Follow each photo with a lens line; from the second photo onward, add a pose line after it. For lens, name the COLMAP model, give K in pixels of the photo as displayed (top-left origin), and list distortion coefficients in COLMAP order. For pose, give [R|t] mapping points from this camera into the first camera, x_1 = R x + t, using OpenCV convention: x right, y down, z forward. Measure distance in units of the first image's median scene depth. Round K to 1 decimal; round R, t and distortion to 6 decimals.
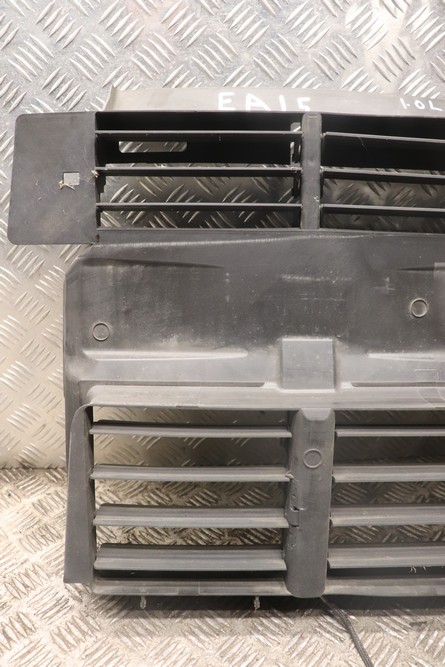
lens RADIAL K [[557.8, 0, 215.5], [0, 557.8, 324.0], [0, 0, 1]] dist [-0.190490, 0.159840]
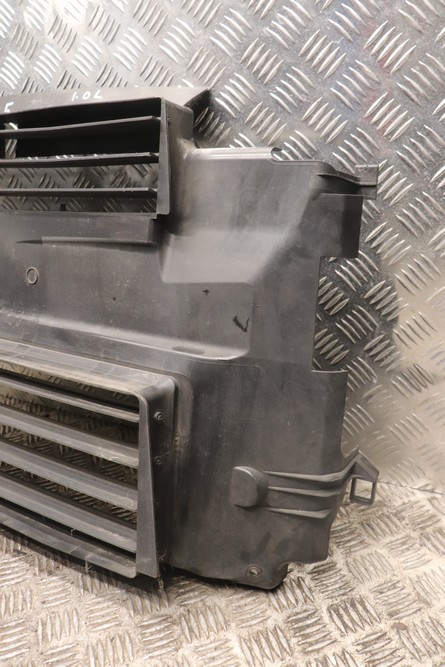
lens RADIAL K [[557.8, 0, 219.5], [0, 557.8, 321.1], [0, 0, 1]] dist [-0.190490, 0.159840]
pose [[0.866472, 0.118226, -0.485025, 1.245757], [-0.118069, 0.992521, 0.031005, -0.015804], [0.485063, 0.030402, 0.873951, 0.183427]]
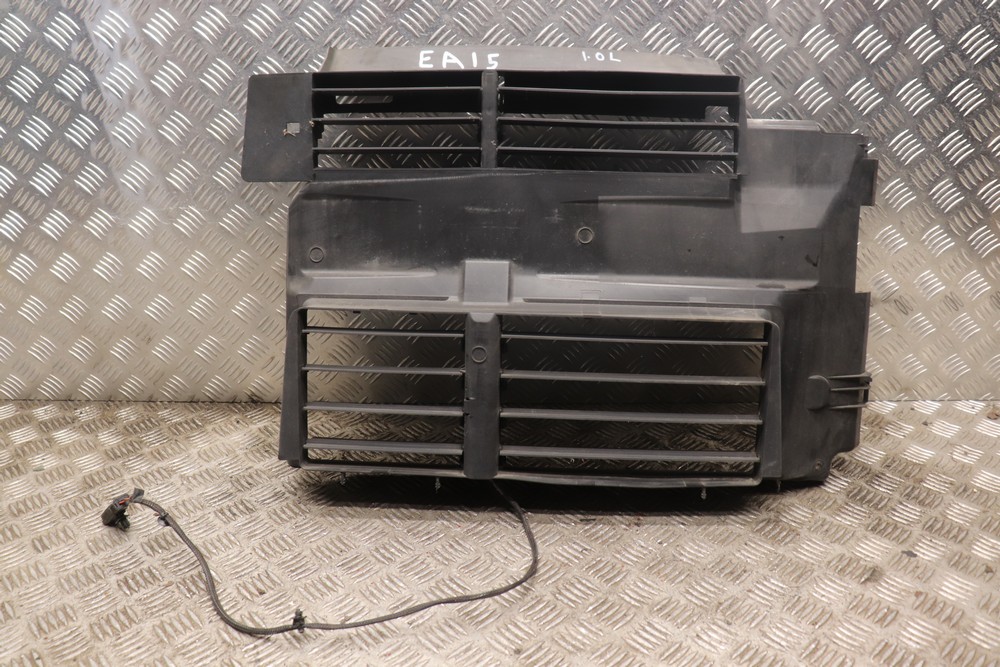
lens RADIAL K [[836.2, 0, 485.8], [0, 836.2, 339.8], [0, 0, 1]] dist [-0.190490, 0.159840]
pose [[0.996670, 0.017109, -0.079730, 0.298997], [-0.016018, 0.999769, 0.014313, 0.163603], [0.079956, -0.012988, 0.996714, -0.746761]]
